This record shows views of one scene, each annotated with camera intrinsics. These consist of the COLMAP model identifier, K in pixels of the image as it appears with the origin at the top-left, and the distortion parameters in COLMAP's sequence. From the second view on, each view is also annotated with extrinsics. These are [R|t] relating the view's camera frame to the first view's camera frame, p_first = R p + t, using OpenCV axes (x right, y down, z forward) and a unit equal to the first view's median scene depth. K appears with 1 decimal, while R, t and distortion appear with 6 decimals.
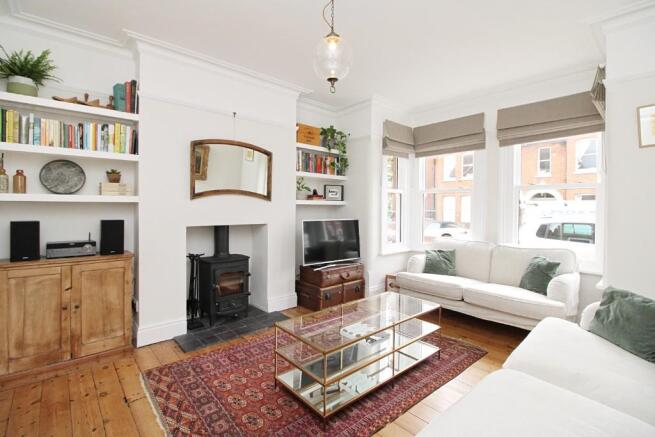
lens RADIAL K [[308.4, 0, 323.5], [0, 308.4, 213.8], [0, 0, 1]] dist [-0.009114, -0.003773]
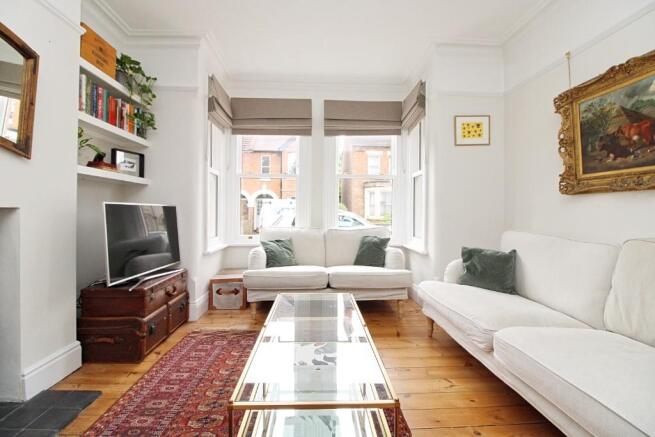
lens RADIAL K [[308.4, 0, 327.3], [0, 308.4, 212.3], [0, 0, 1]] dist [-0.009114, -0.003773]
pose [[0.613582, -0.006046, 0.789608, -0.237442], [0.017110, 0.999838, -0.005640, 0.045937], [-0.789445, 0.016971, 0.613586, 0.337441]]
